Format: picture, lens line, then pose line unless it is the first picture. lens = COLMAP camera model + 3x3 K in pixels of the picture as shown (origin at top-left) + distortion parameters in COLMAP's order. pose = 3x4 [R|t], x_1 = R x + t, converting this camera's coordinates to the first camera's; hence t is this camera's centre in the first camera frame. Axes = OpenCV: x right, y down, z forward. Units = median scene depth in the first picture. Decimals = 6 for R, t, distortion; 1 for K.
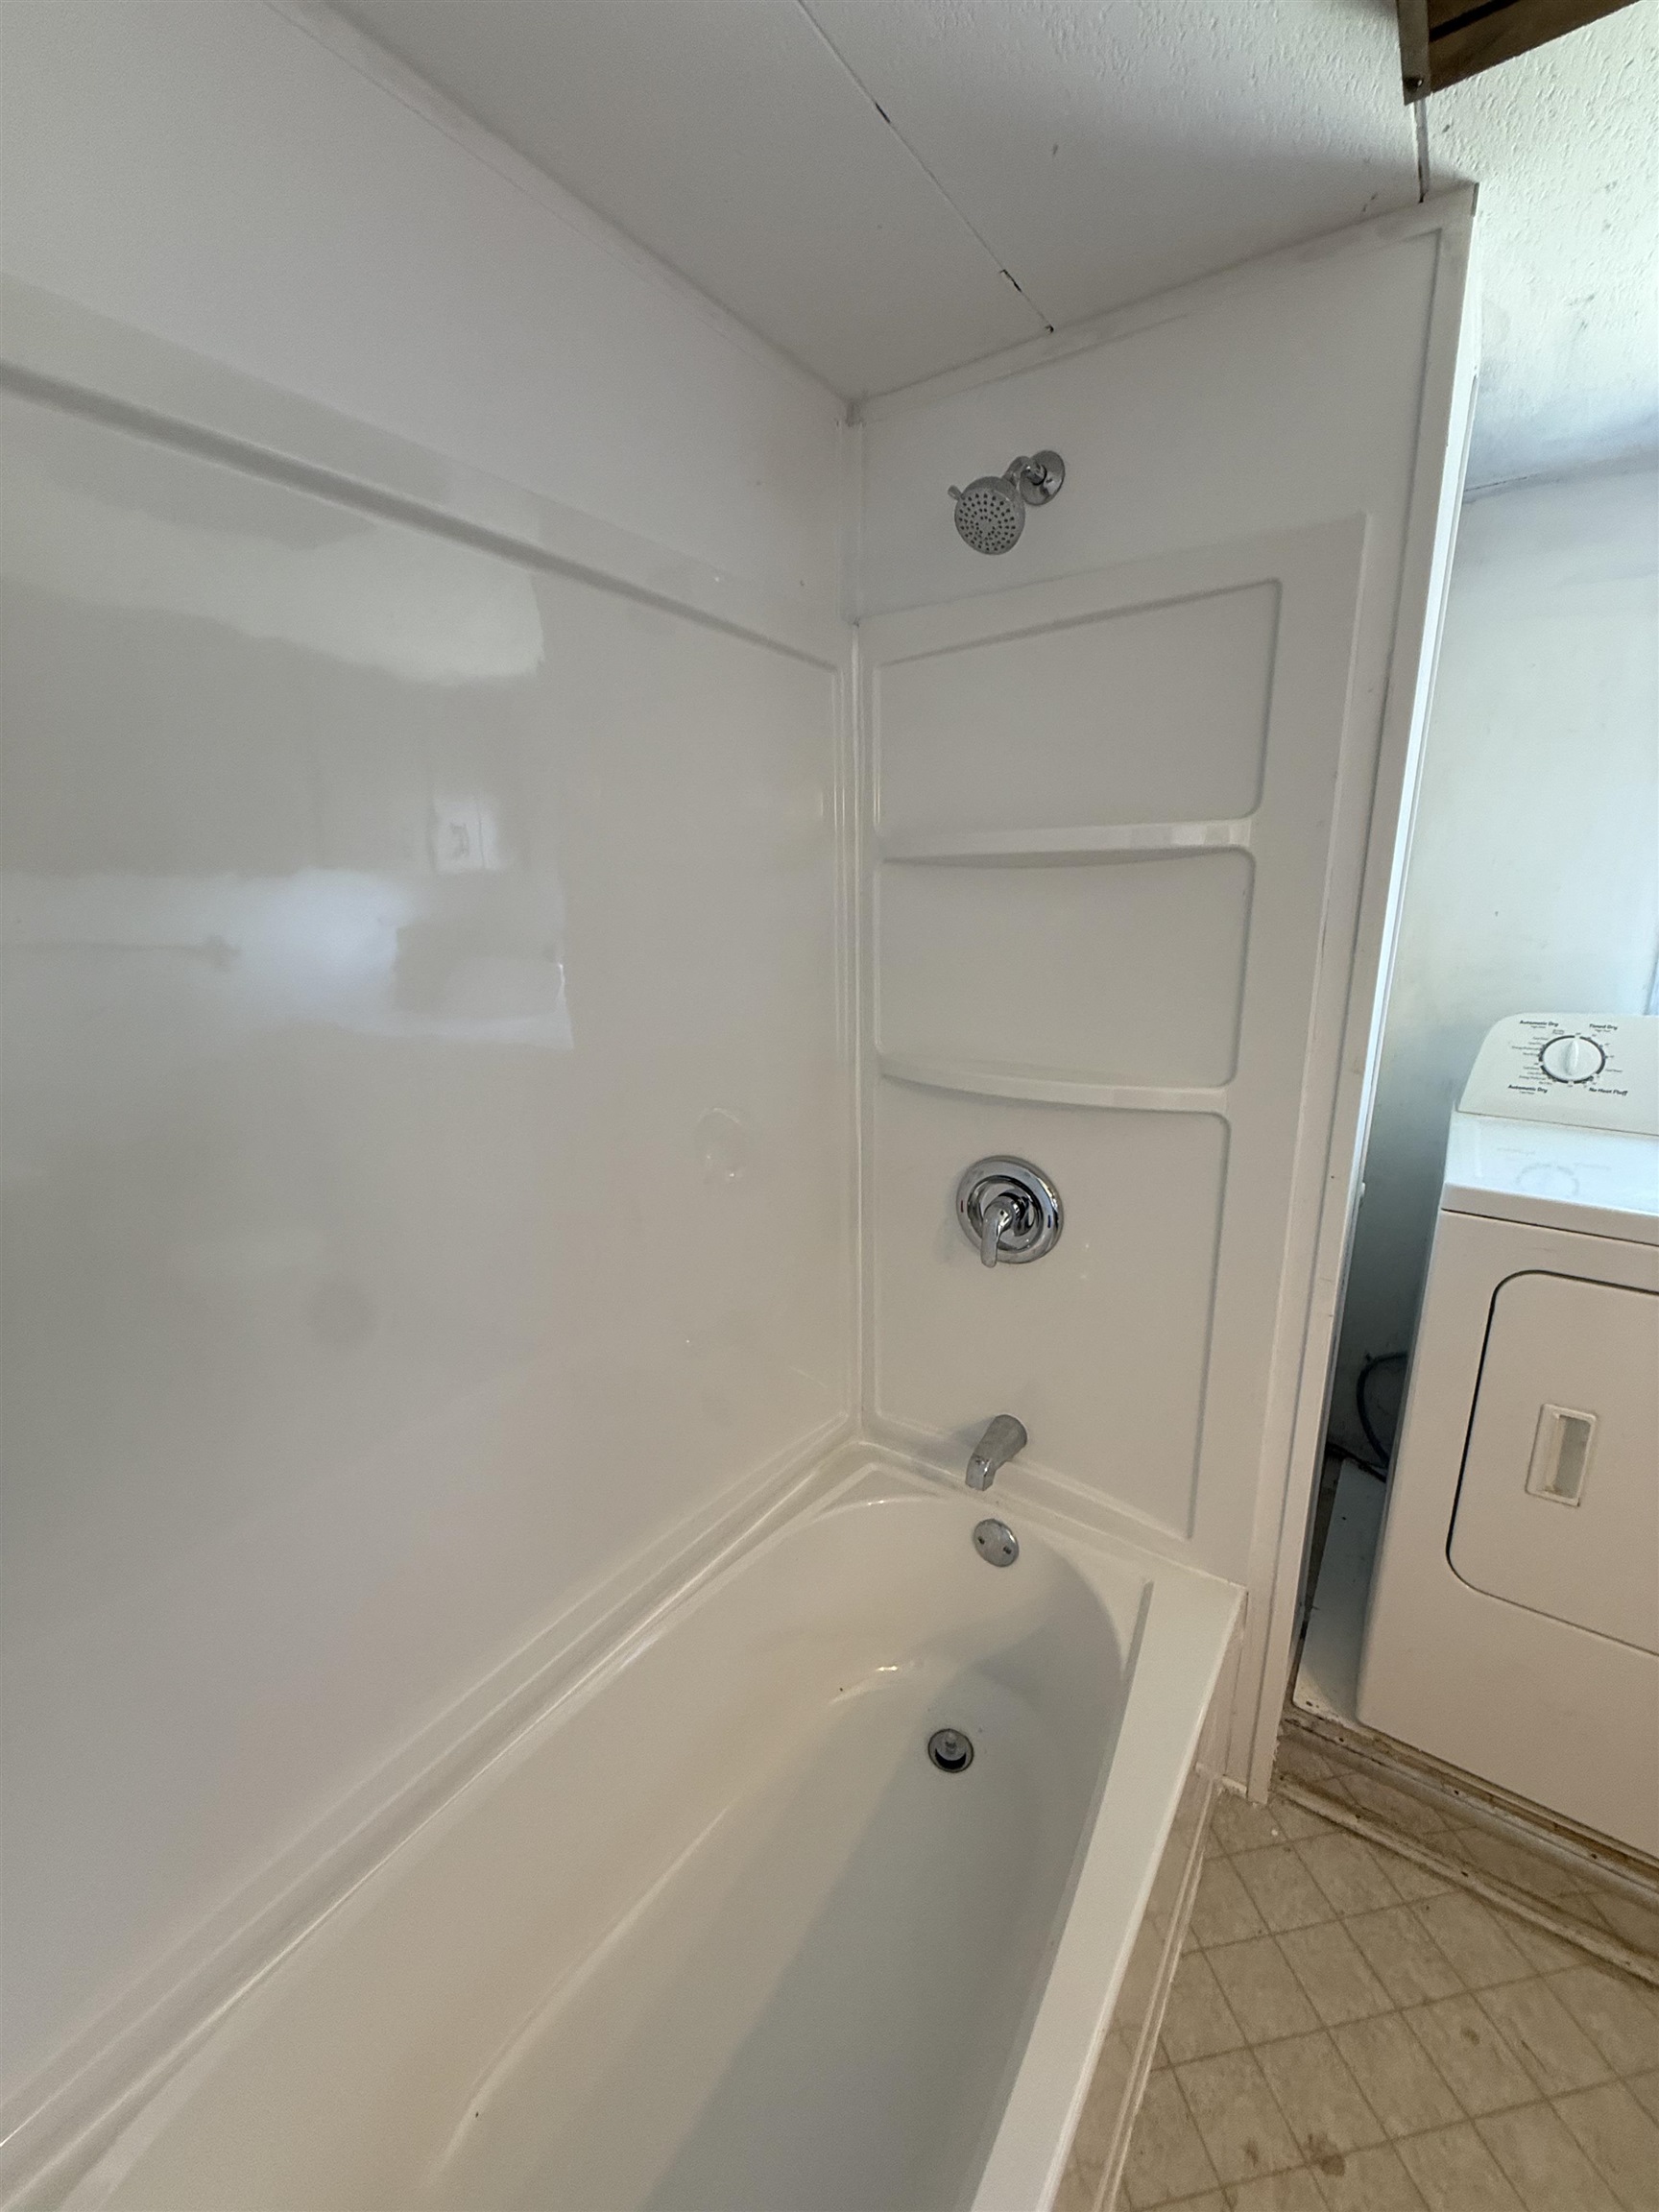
lens RADIAL K [[882.9, 0, 834.3], [0, 882.9, 1100.5], [0, 0, 1]] dist [0.001288, -0.000273]
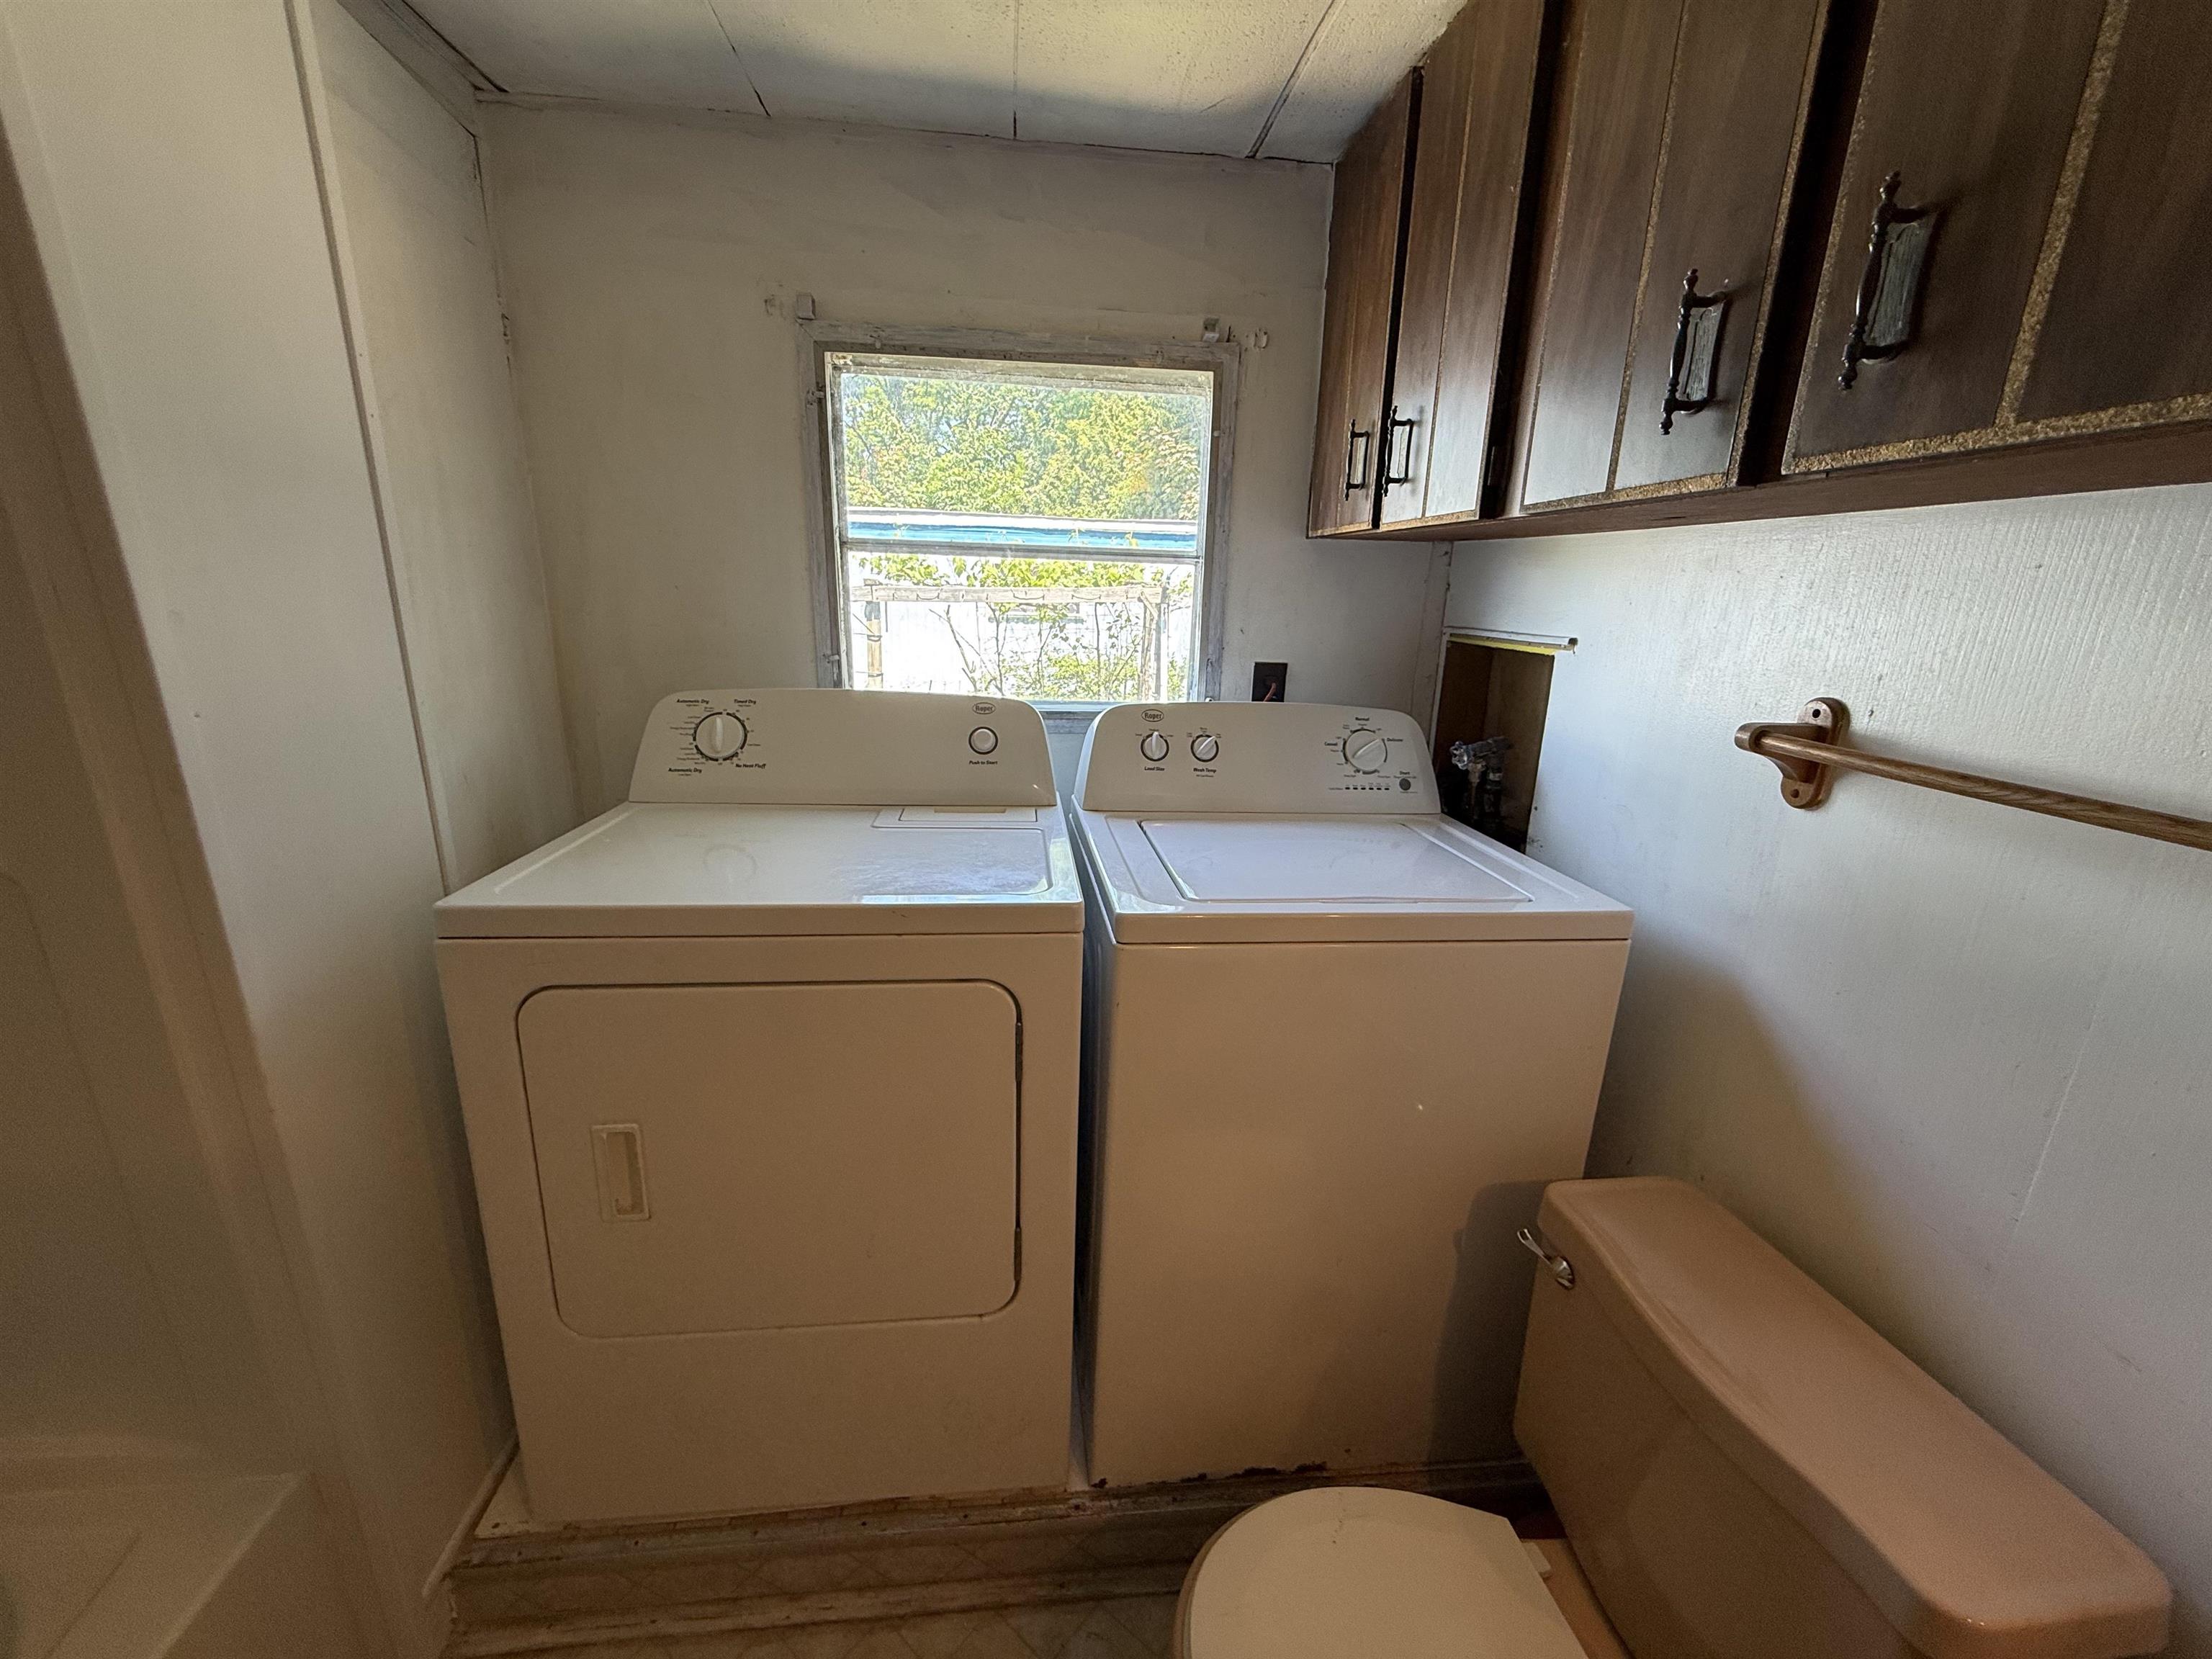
lens RADIAL K [[882.9, 0, 1099.6], [0, 882.9, 828.2], [0, 0, 1]] dist [0.001288, -0.000273]
pose [[0.758521, -0.147631, 0.634705, 0.552192], [0.121123, 0.988967, 0.085280, 0.023072], [-0.640292, 0.012191, 0.768034, -0.025399]]
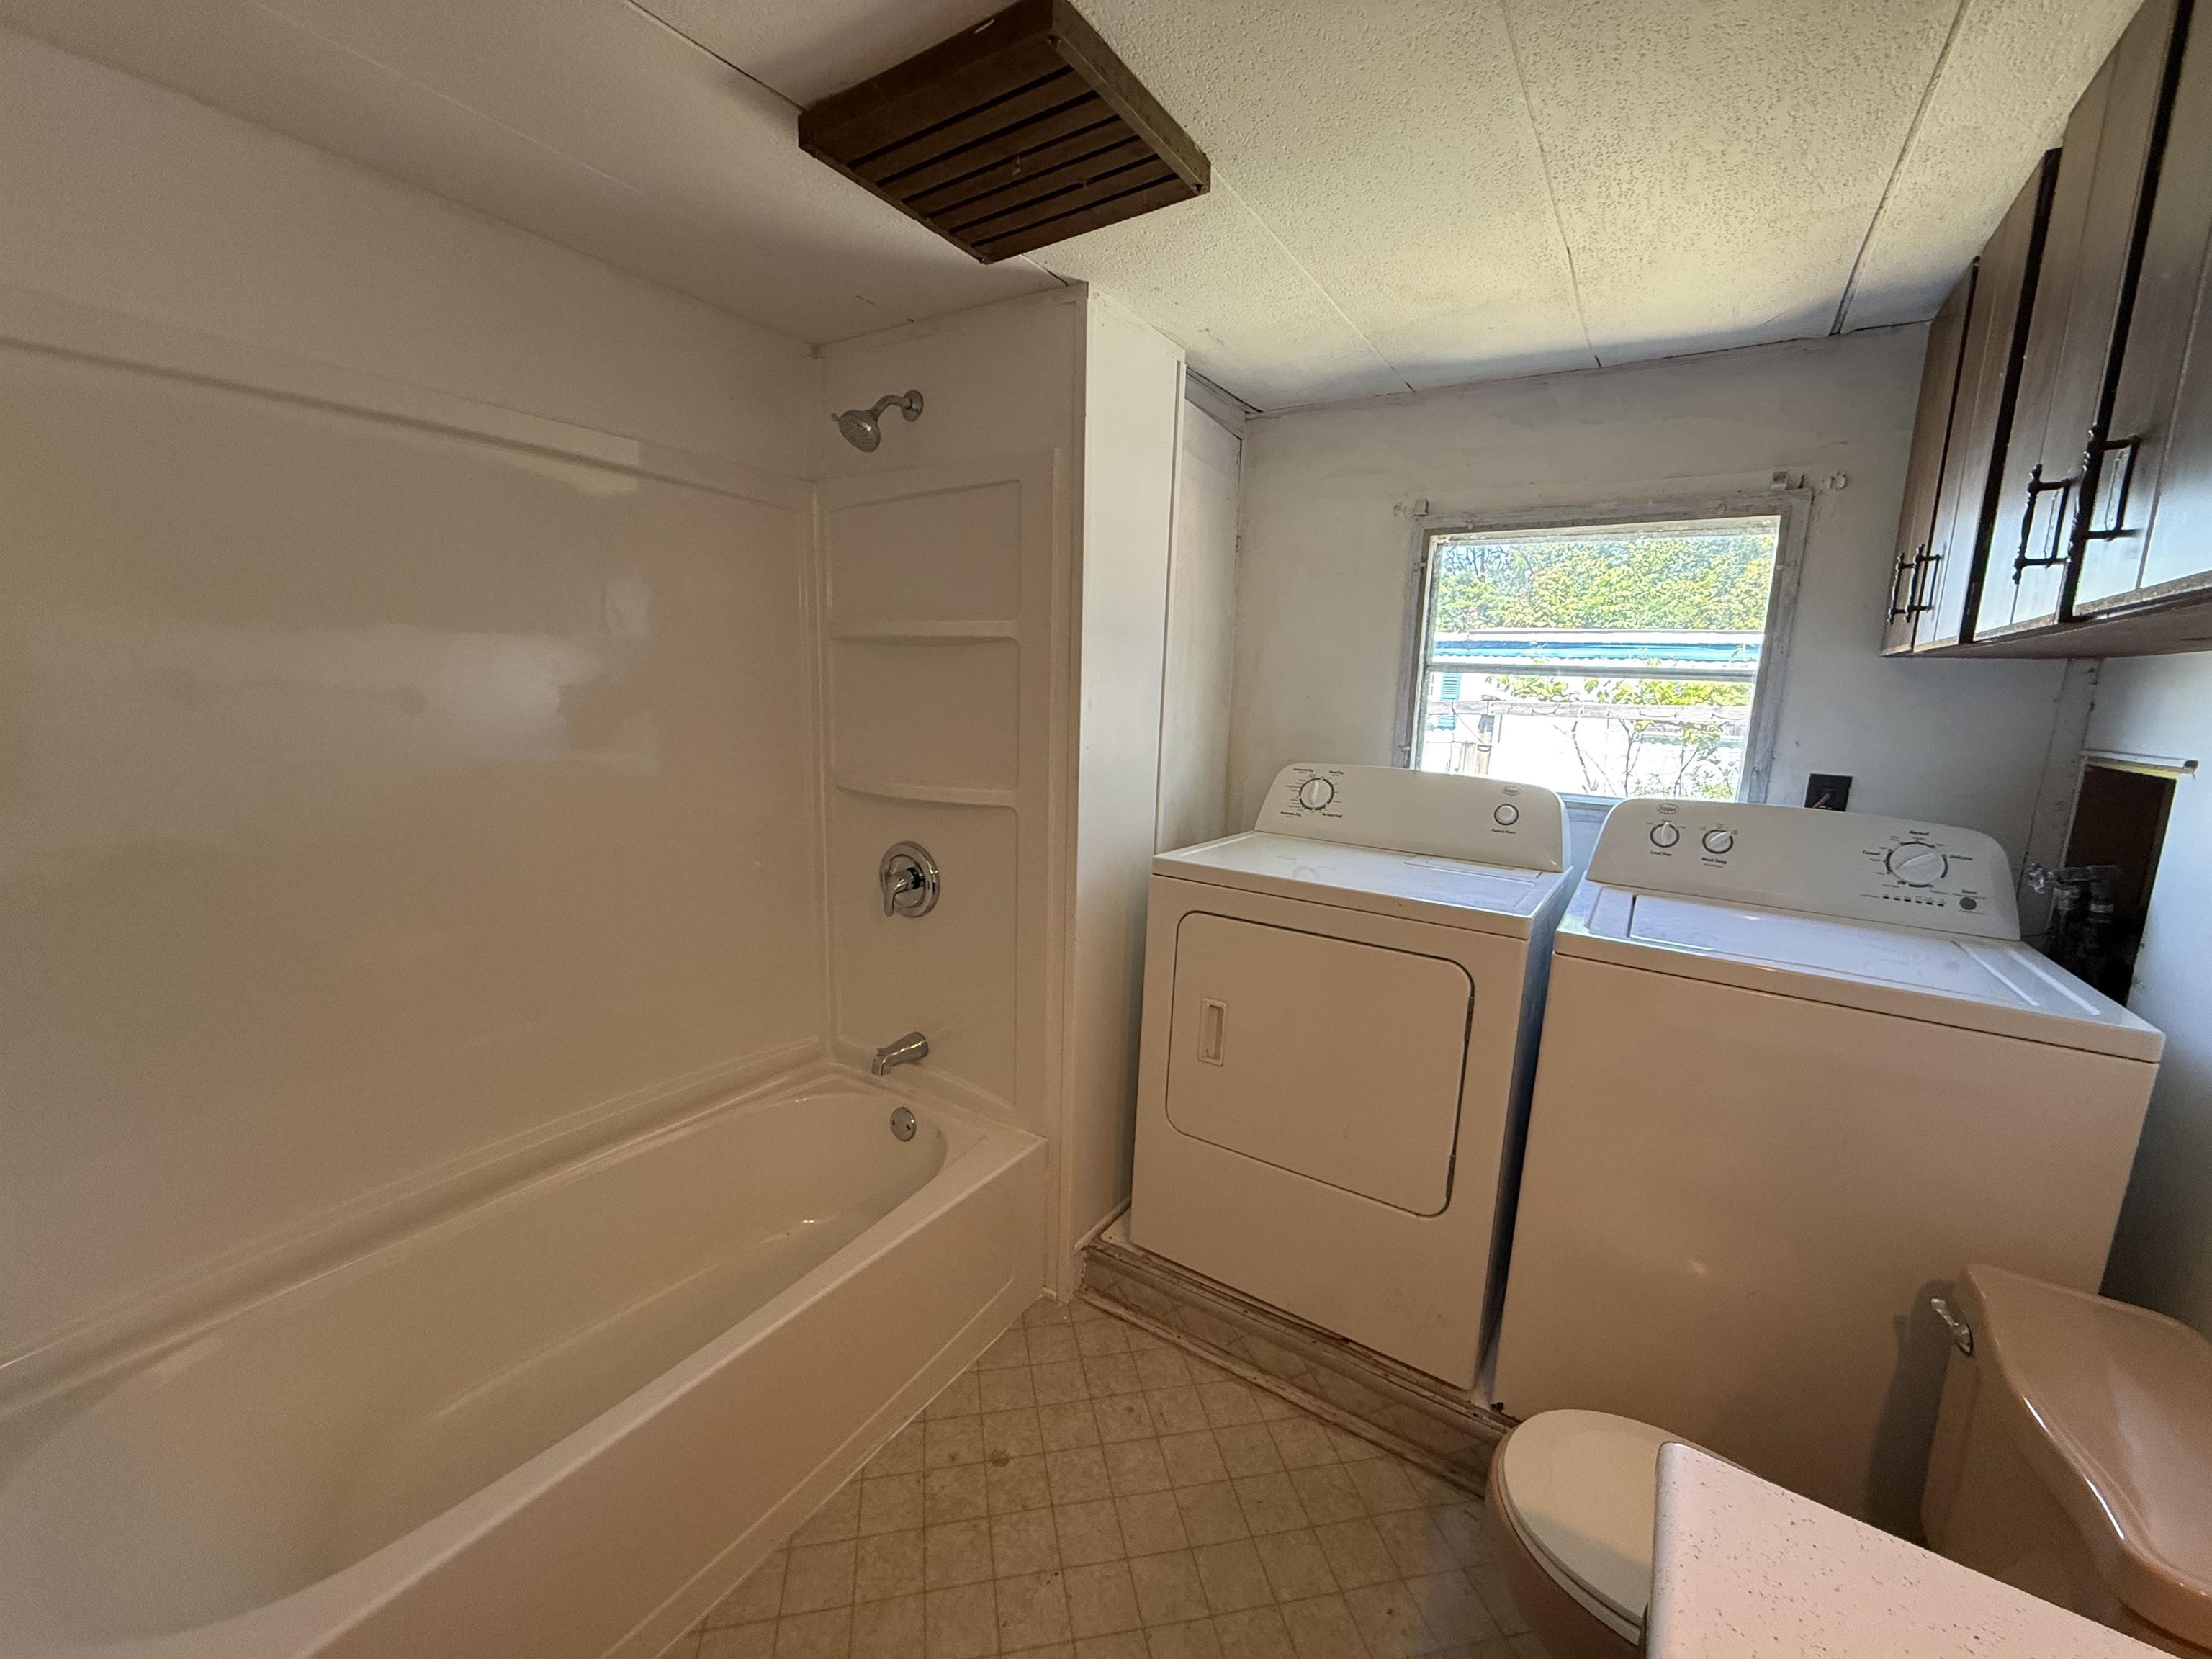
lens RADIAL K [[882.9, 0, 1103.3], [0, 882.9, 828.0], [0, 0, 1]] dist [0.001288, -0.000273]
pose [[0.998659, 0.036636, 0.036575, 0.462764], [-0.034018, 0.996981, -0.069801, 0.131493], [-0.039021, 0.068463, 0.996890, -0.465063]]
